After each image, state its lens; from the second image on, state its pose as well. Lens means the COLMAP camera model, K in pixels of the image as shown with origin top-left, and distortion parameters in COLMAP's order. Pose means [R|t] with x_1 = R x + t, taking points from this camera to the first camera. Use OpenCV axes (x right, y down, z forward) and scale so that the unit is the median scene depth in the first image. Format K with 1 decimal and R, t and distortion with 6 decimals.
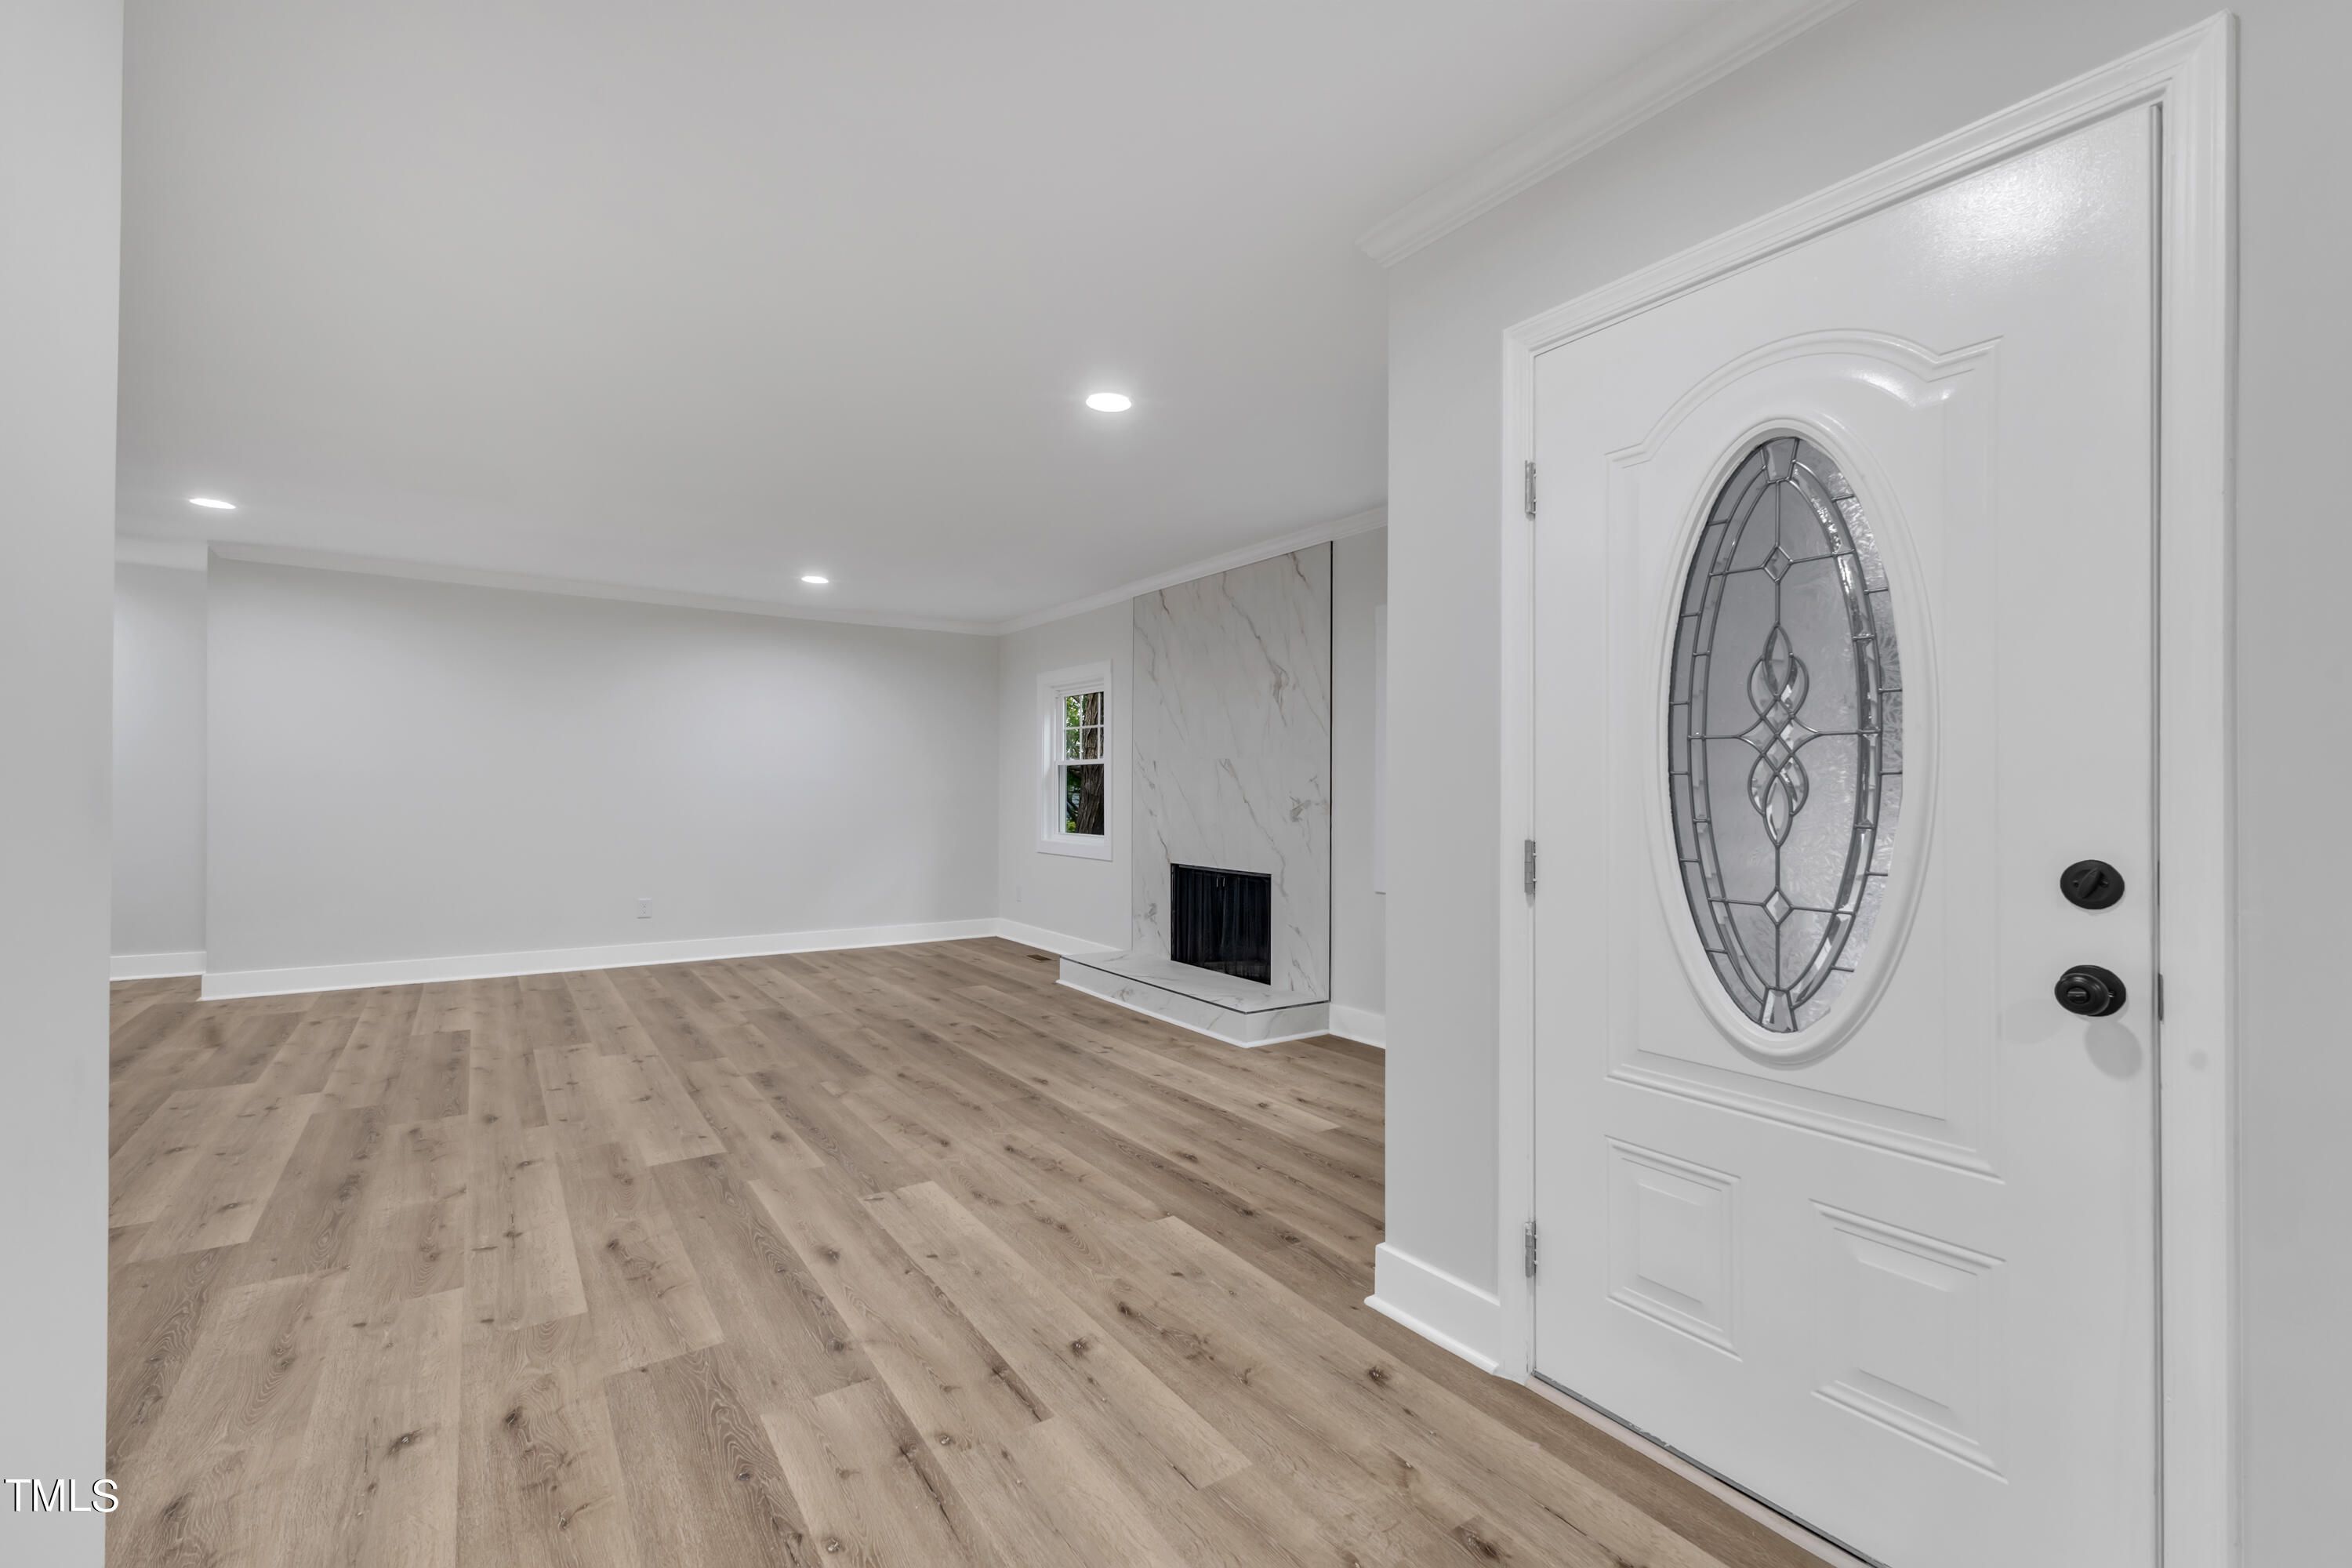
lens RADIAL K [[1034.0, 0, 1171.0], [0, 1034.0, 777.2], [0, 0, 1]] dist [0.011203, -0.000111]
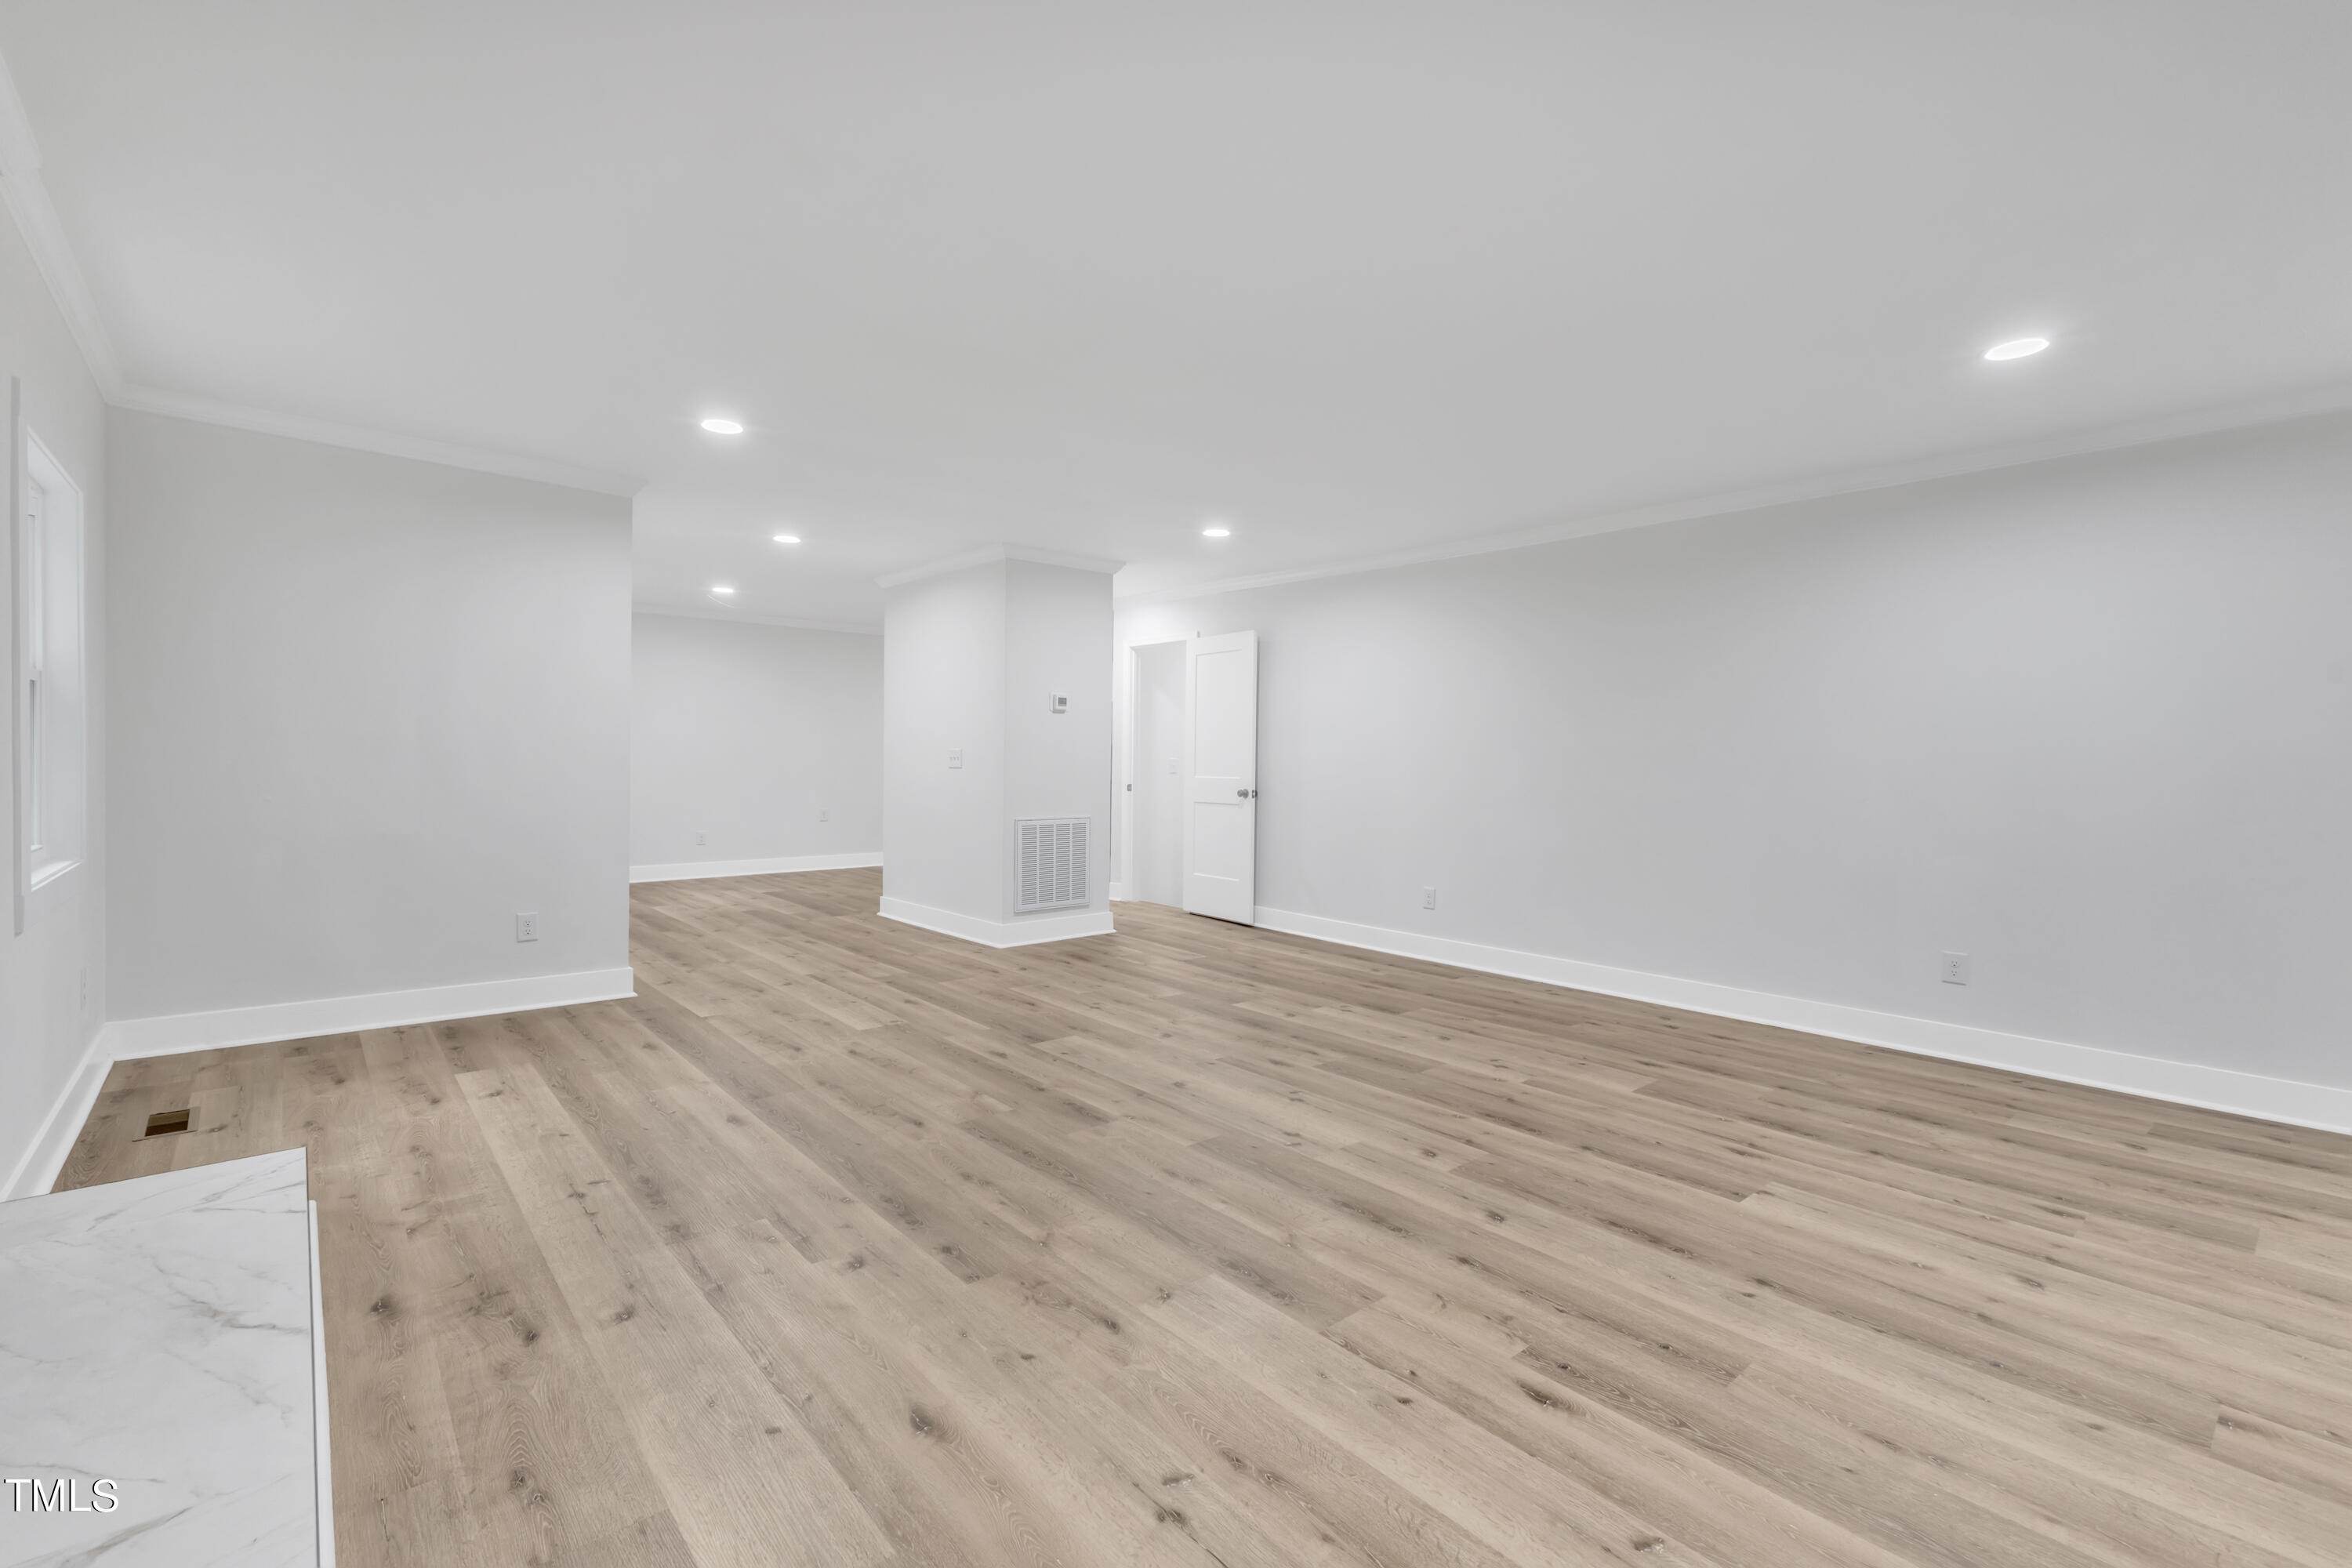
lens RADIAL K [[1028.5, 0, 1179.3], [0, 1028.5, 774.7], [0, 0, 1]] dist [0.003180, 0.000261]
pose [[-0.992451, -0.022175, -0.120617, -0.388887], [-0.022472, 0.999747, 0.001104, 0.022165], [0.120562, 0.003807, -0.992699, 1.957472]]
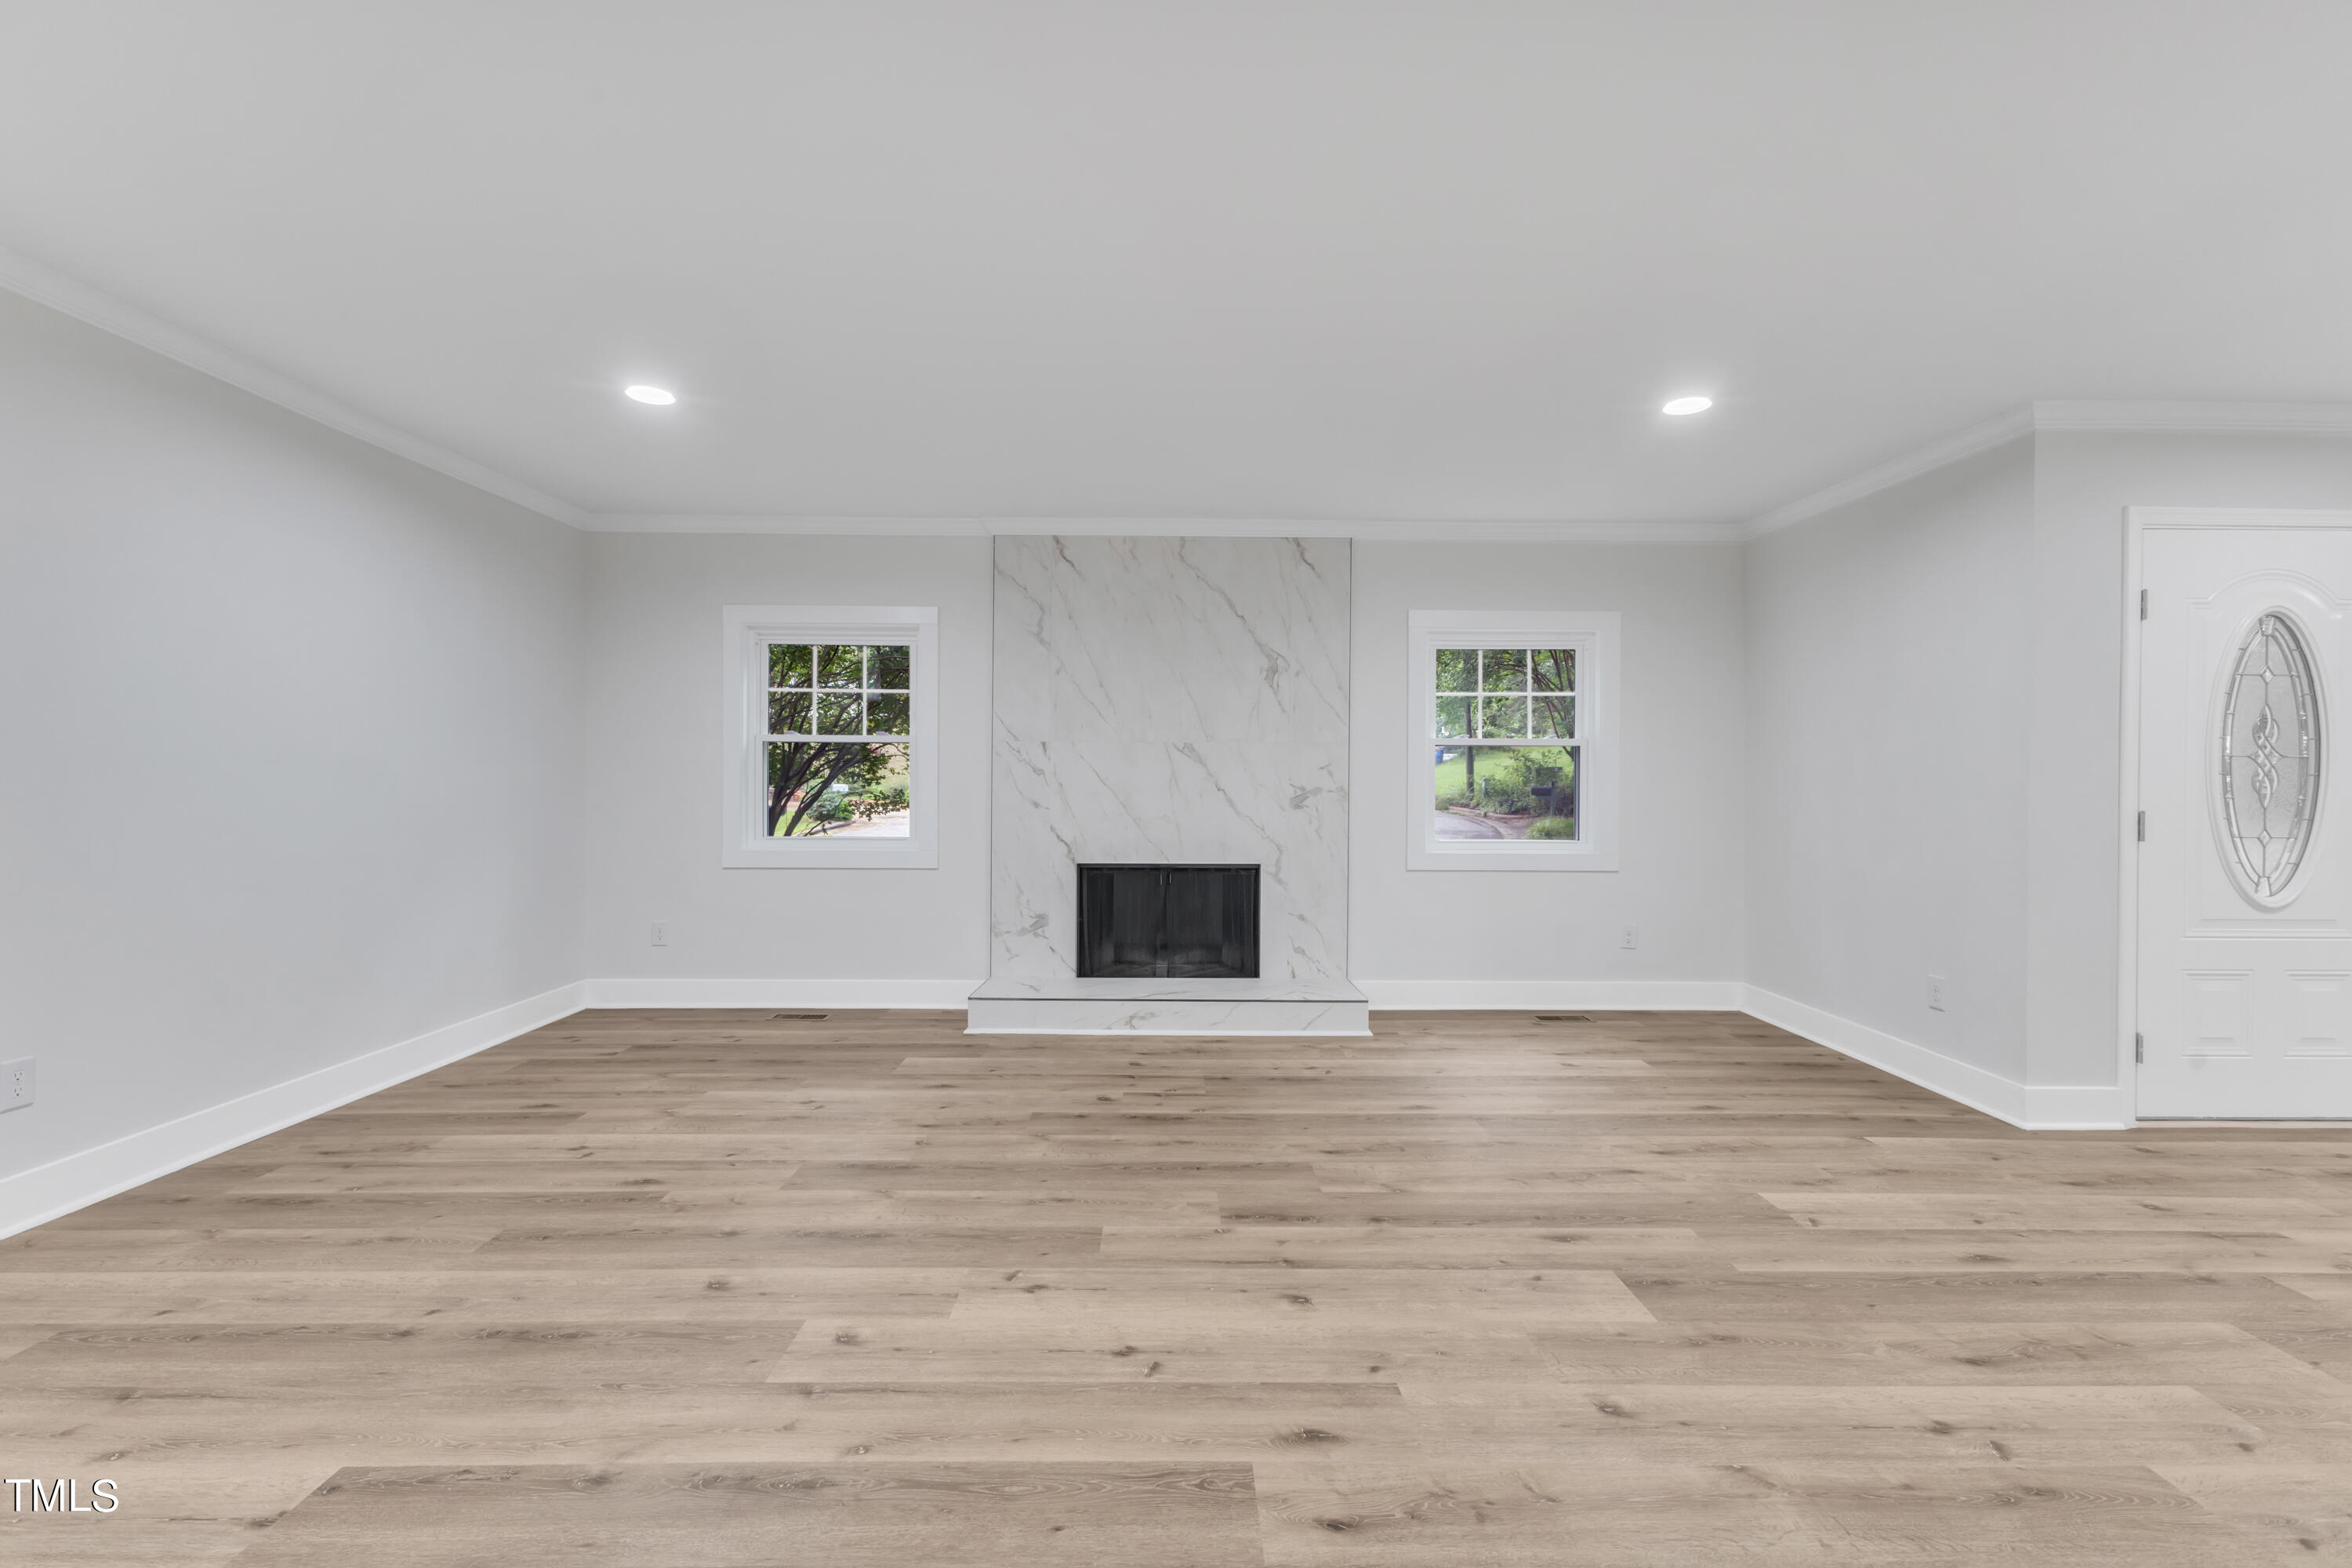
lens RADIAL K [[1028.5, 0, 1179.3], [0, 1028.5, 774.7], [0, 0, 1]] dist [0.003180, 0.000261]
pose [[0.554337, -0.000493, 0.832292, -1.045515], [-0.012365, 0.999885, 0.008828, 0.003263], [-0.832200, -0.015184, 0.554267, 0.737686]]
